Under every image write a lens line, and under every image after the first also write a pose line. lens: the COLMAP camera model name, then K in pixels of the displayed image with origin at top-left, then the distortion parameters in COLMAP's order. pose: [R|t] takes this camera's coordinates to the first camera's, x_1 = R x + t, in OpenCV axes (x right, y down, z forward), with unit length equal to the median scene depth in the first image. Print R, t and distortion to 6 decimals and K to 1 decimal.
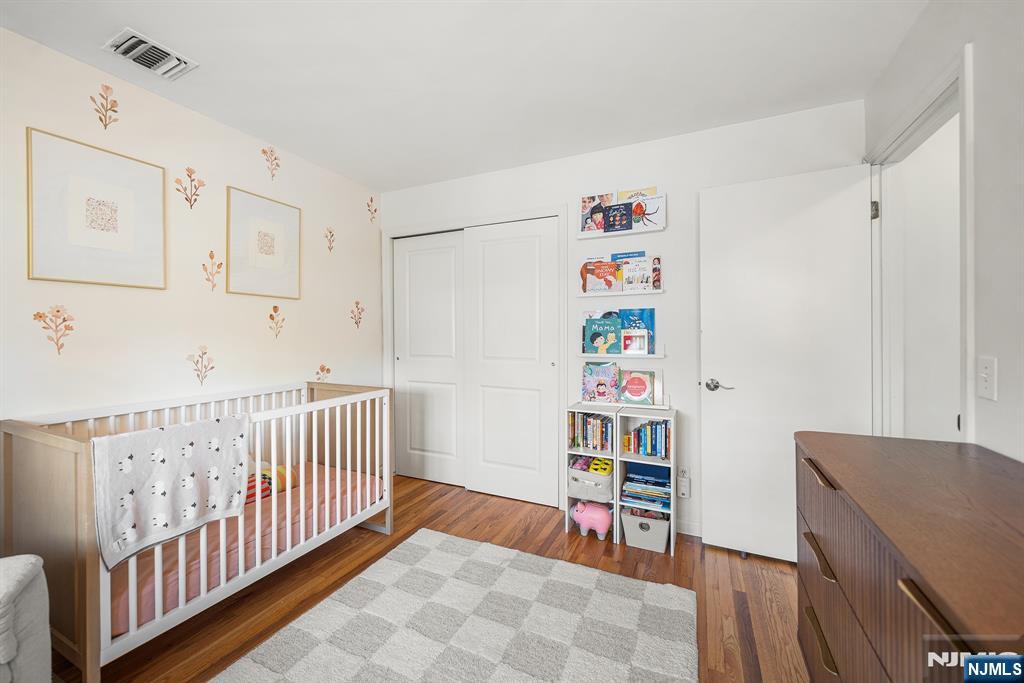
lens RADIAL K [[401.4, 0, 512.8], [0, 401.4, 333.1], [0, 0, 1]] dist [-0.003196, -0.000178]
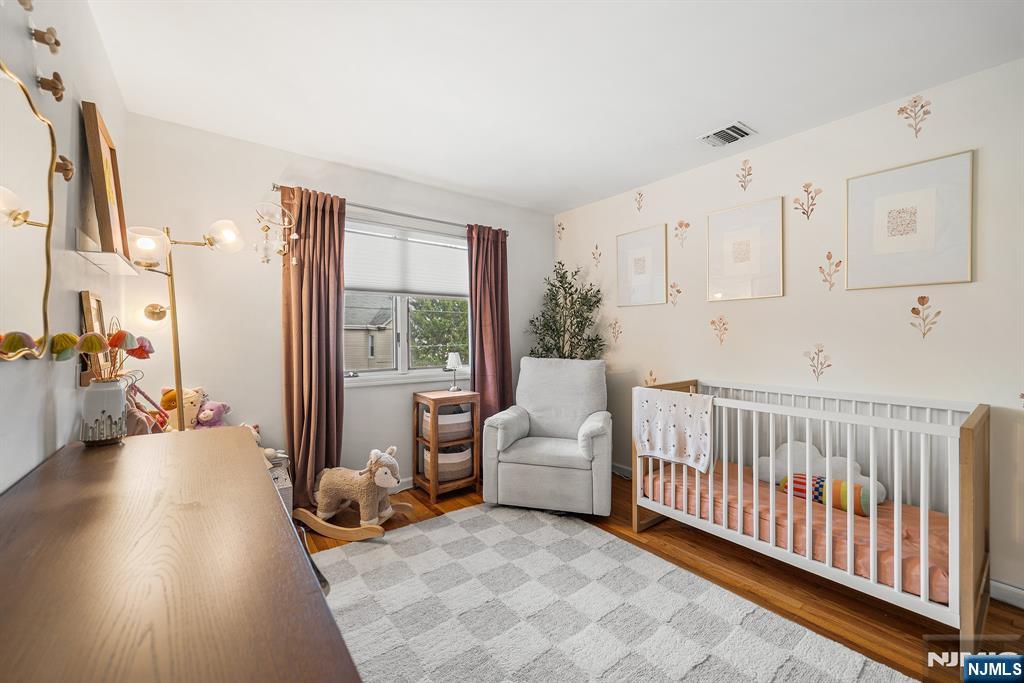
lens RADIAL K [[401.4, 0, 511.8], [0, 401.4, 338.5], [0, 0, 1]] dist [-0.003196, -0.000178]
pose [[-0.455405, 0.011144, -0.890215, 0.575954], [0.004256, 0.999937, 0.010340, 0.003553], [0.890274, 0.000920, -0.455424, 0.797070]]
